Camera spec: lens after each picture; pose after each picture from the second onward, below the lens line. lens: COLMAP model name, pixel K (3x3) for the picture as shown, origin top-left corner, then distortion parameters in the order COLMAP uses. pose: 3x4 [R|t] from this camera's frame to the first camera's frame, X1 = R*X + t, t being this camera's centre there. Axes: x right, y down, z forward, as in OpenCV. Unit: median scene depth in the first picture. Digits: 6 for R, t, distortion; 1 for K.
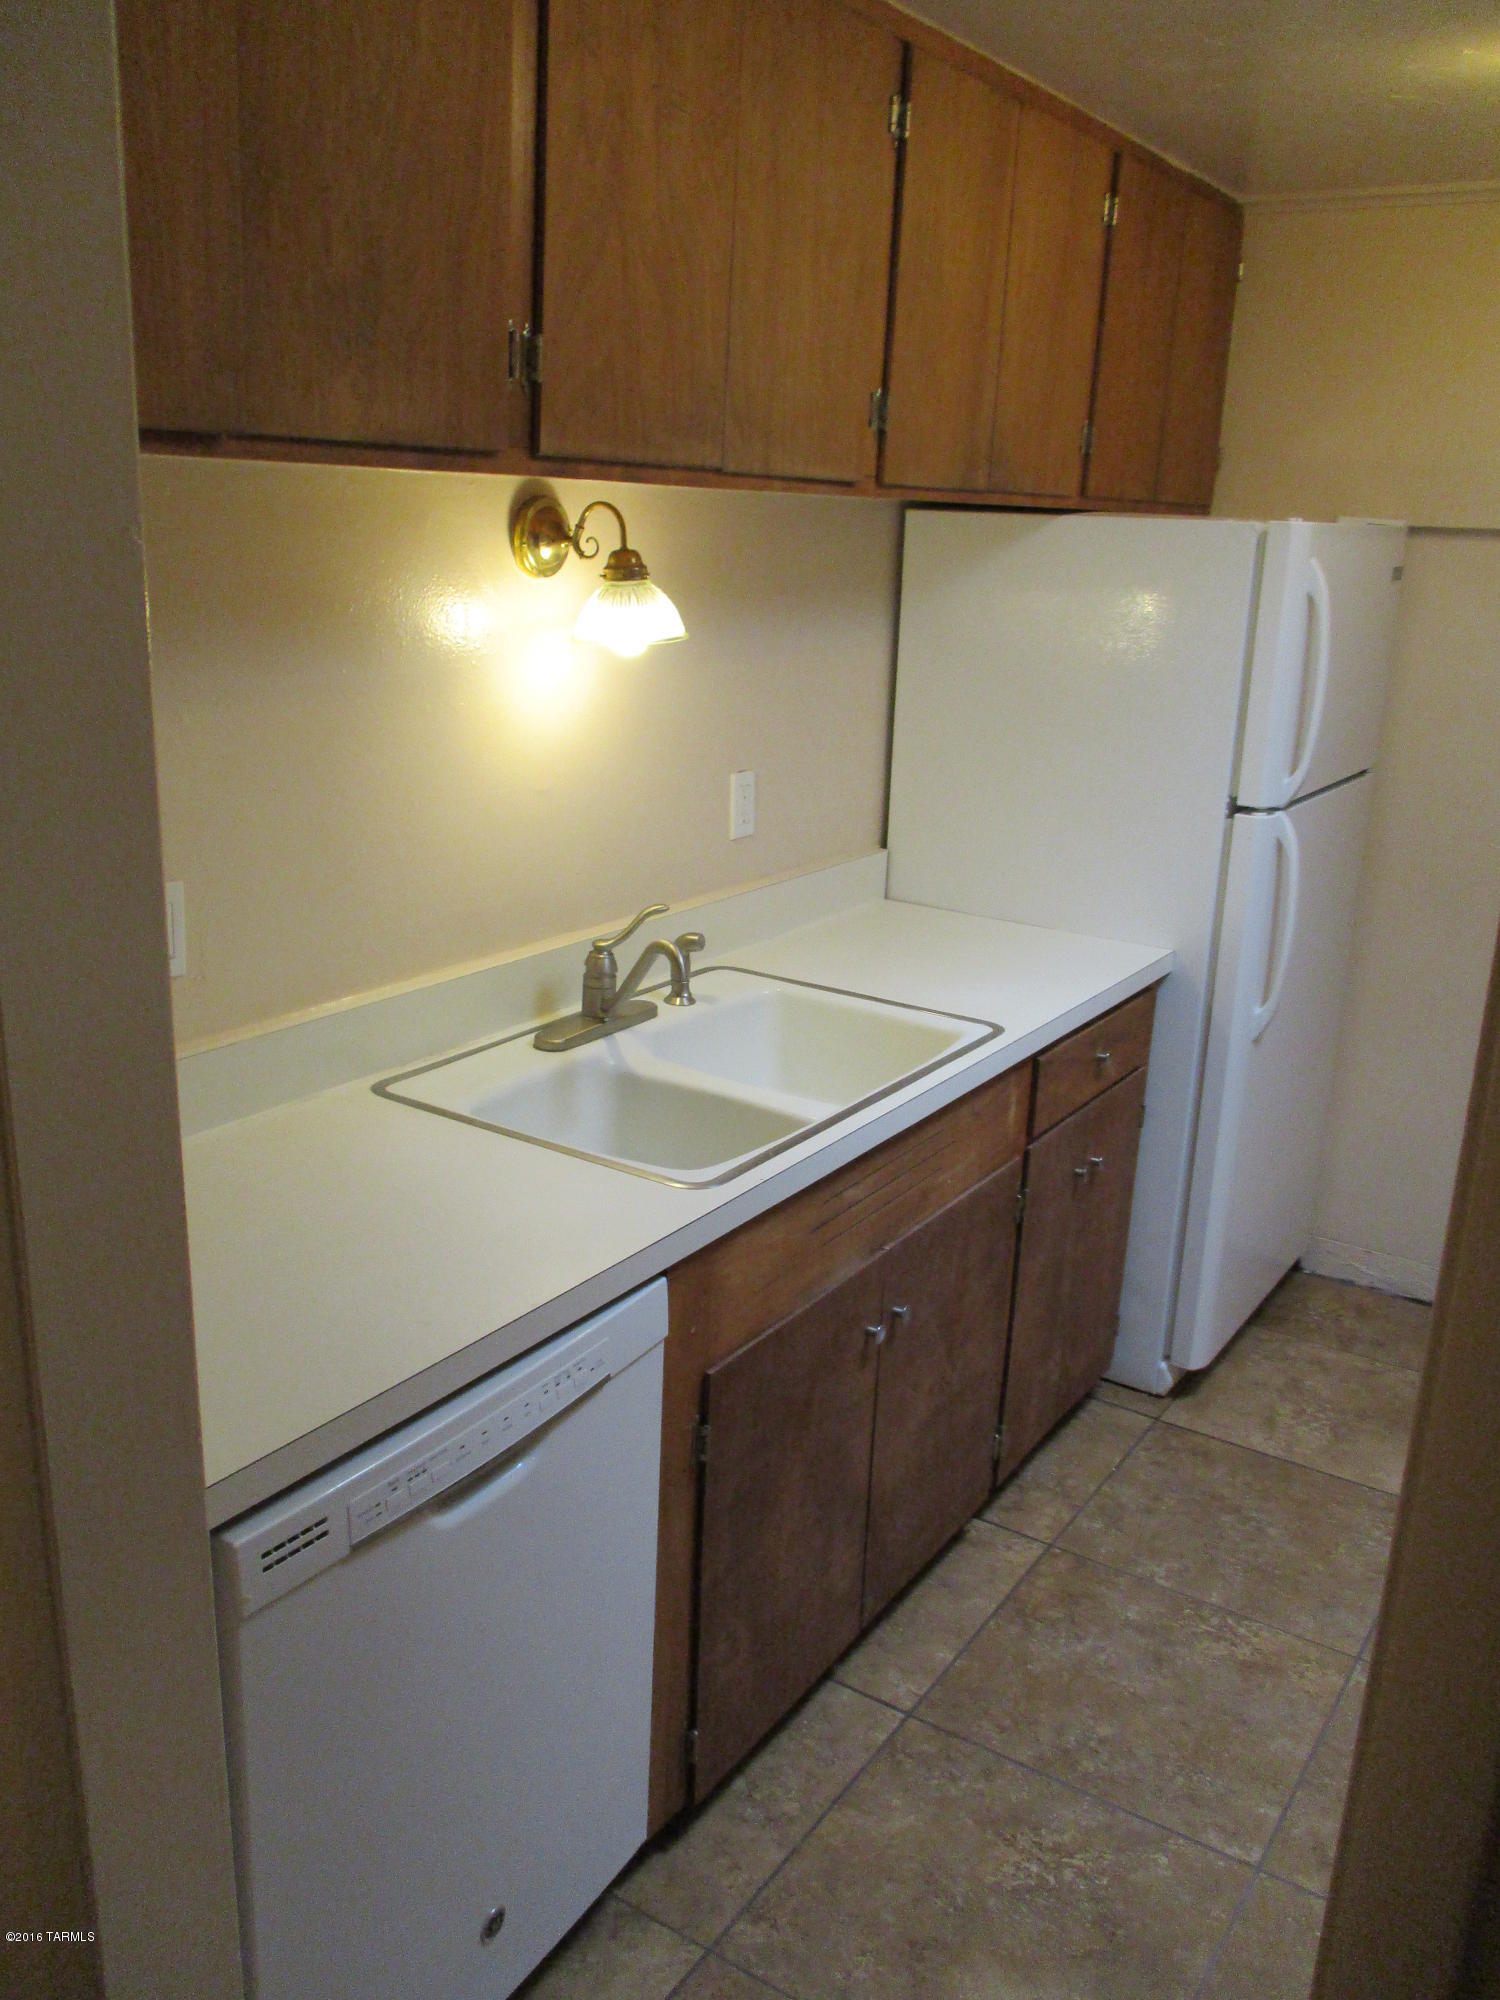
lens RADIAL K [[1679.8, 0, 750.0], [0, 1679.8, 1000.0], [0, 0, 1]] dist [-0.025363, 0.005029]
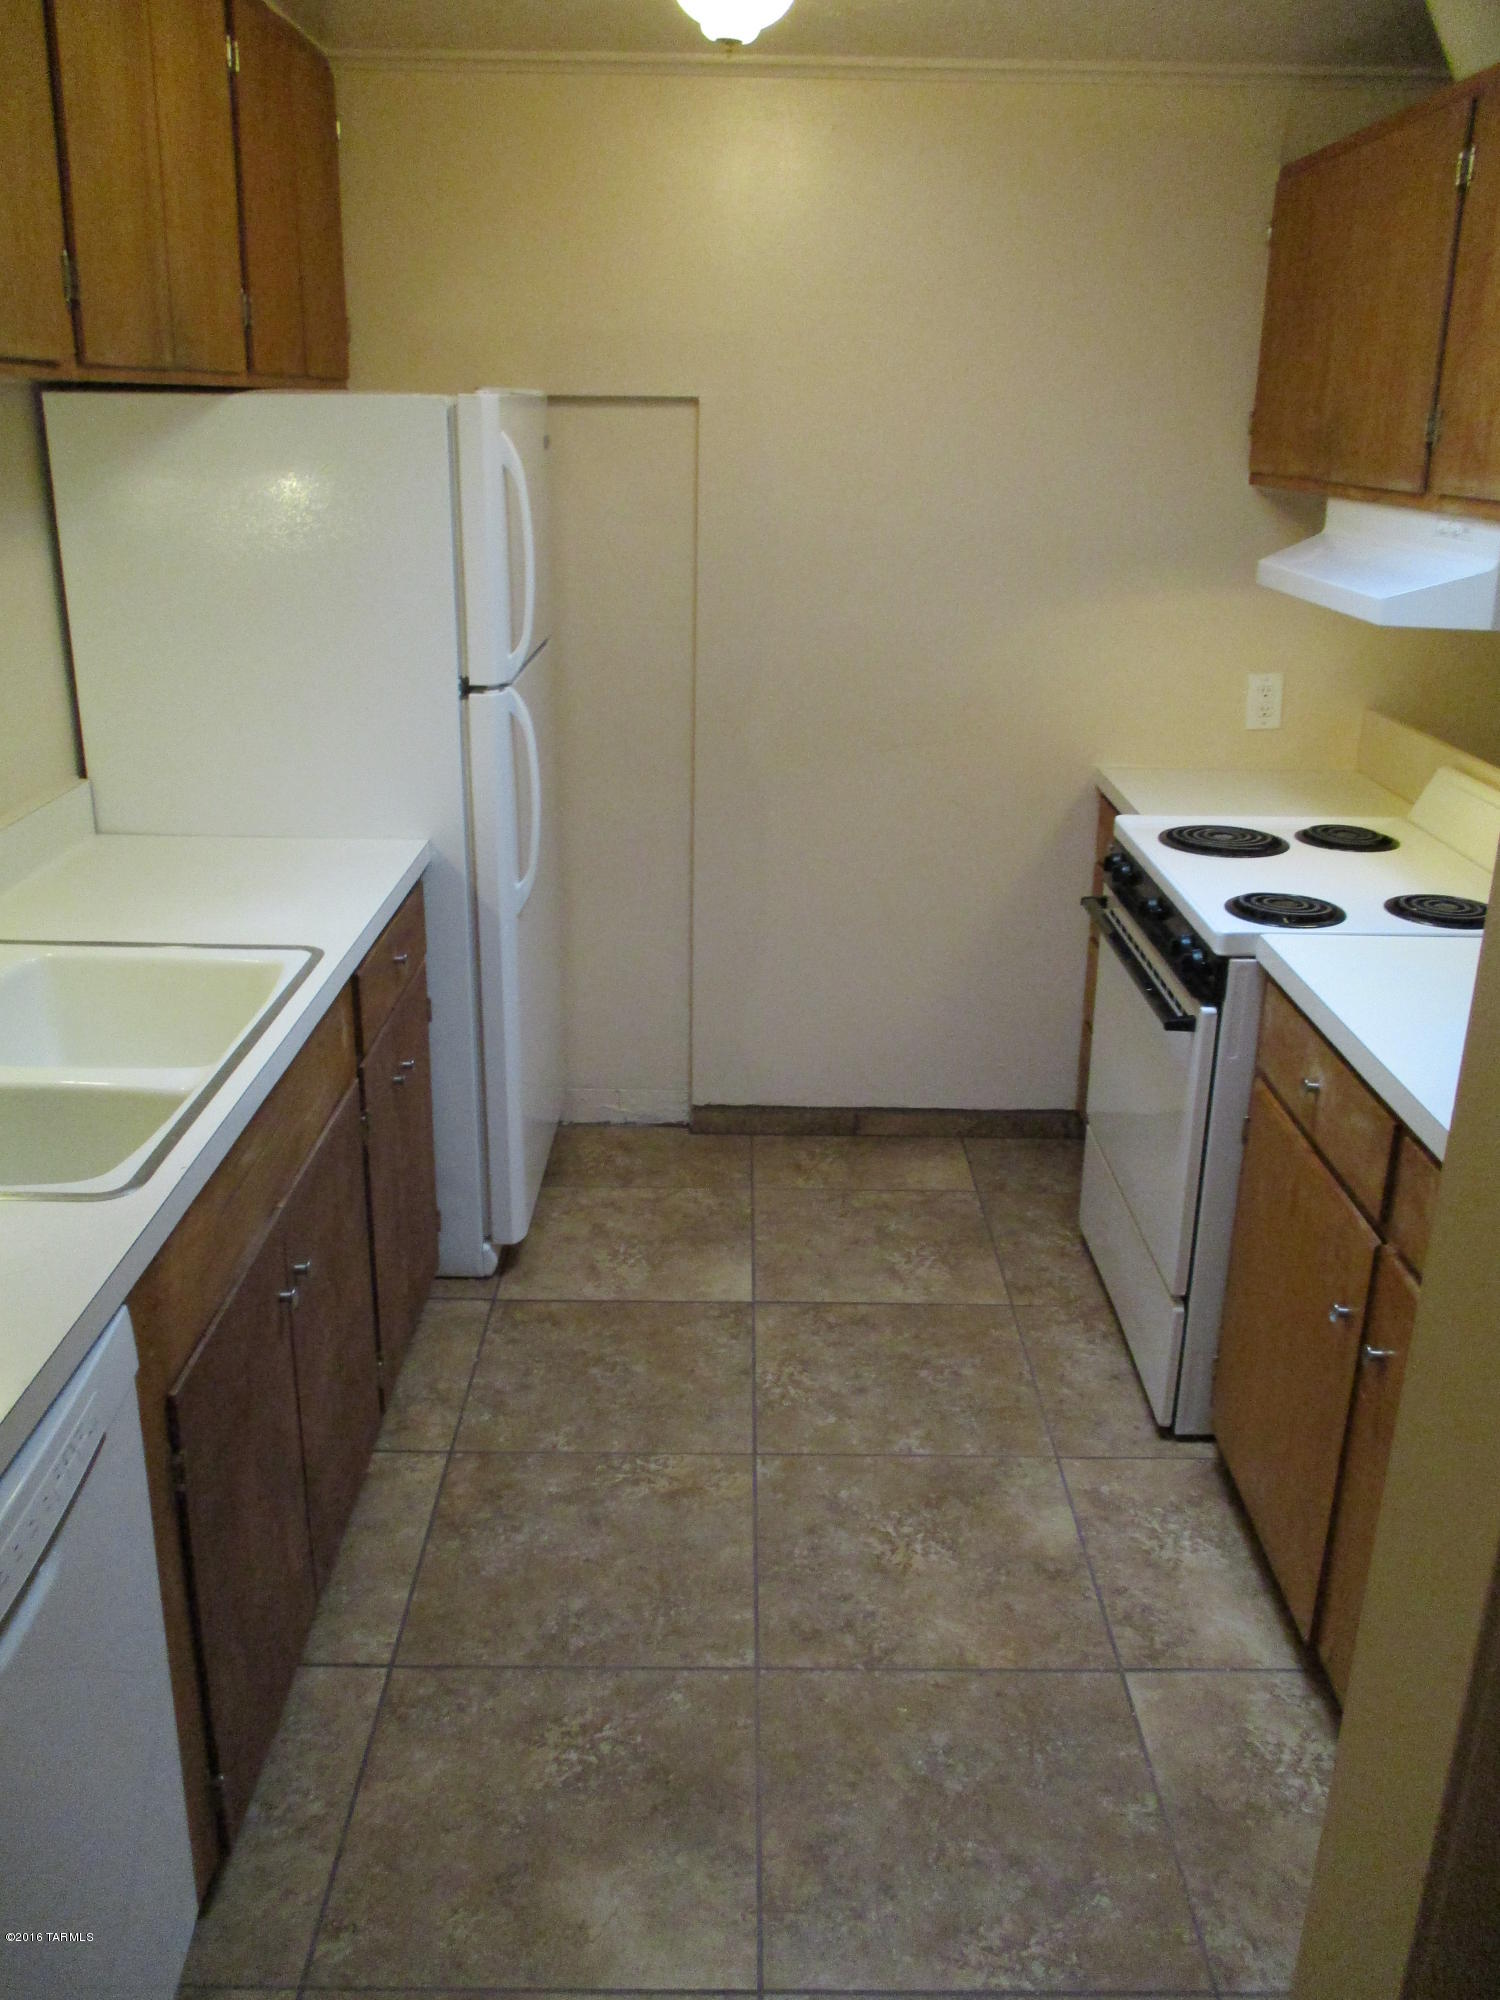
lens RADIAL K [[1679.8, 0, 750.0], [0, 1679.8, 1000.0], [0, 0, 1]] dist [-0.025363, 0.005029]
pose [[0.832199, -0.205201, 0.515110, -0.138057], [0.167859, 0.978643, 0.118667, -0.026425], [-0.528459, -0.012289, 0.848870, 0.069939]]
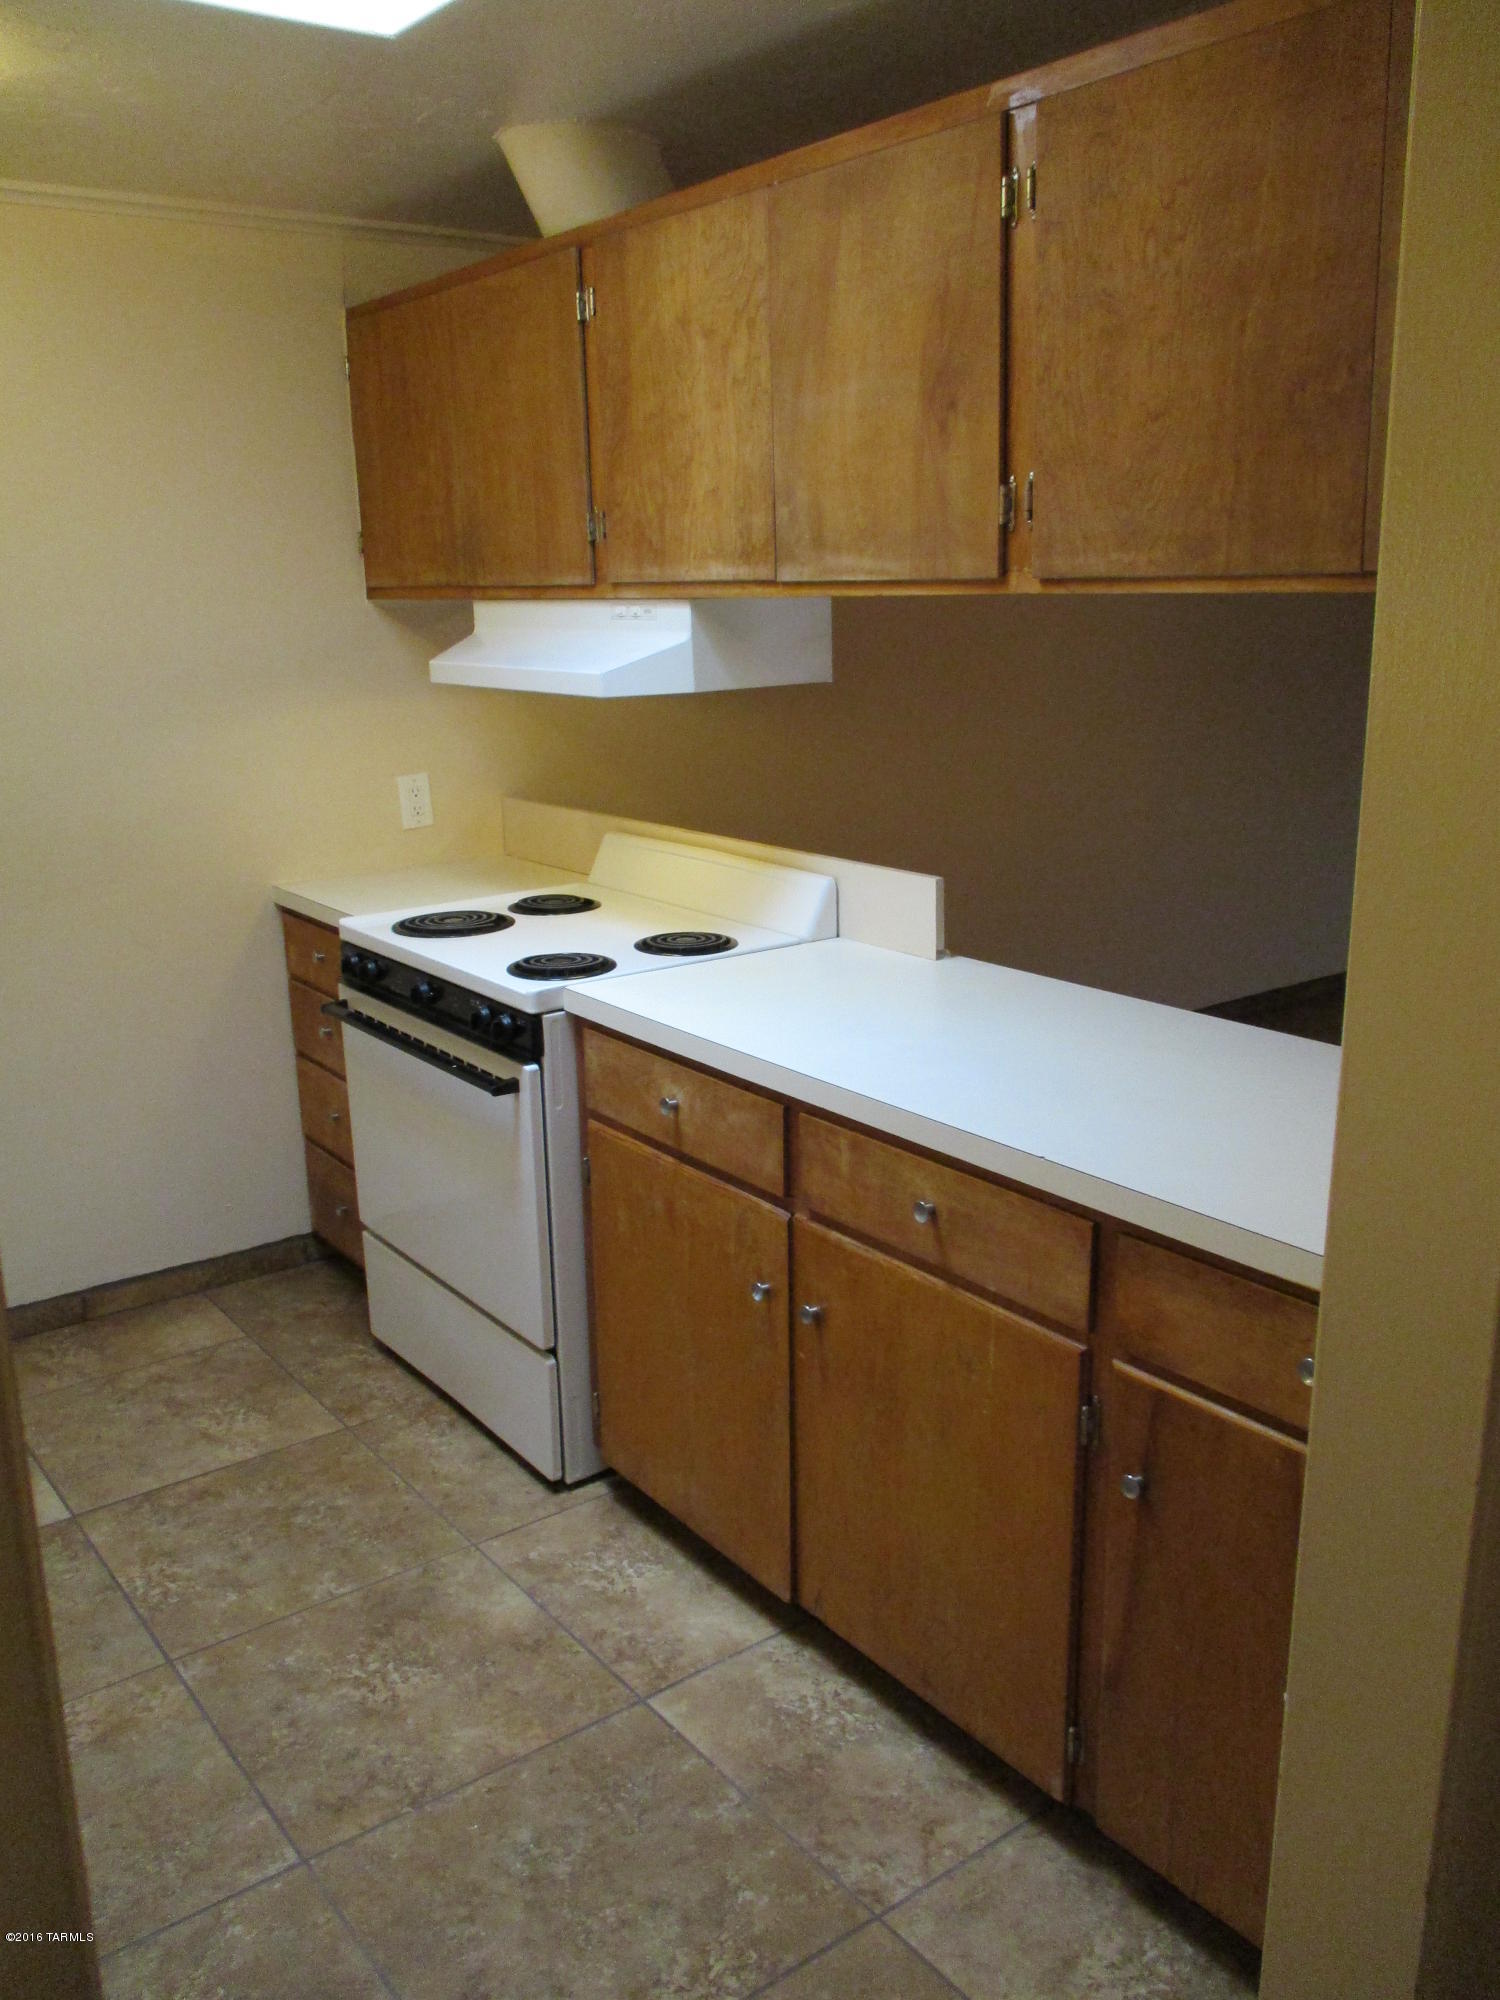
lens RADIAL K [[1679.8, 0, 750.0], [0, 1679.8, 1000.0], [0, 0, 1]] dist [-0.025363, 0.005029]
pose [[0.332192, -0.269293, 0.903952, -0.290214], [0.289161, 0.941305, 0.174158, -0.039596], [-0.897794, 0.203534, 0.390563, 0.228967]]
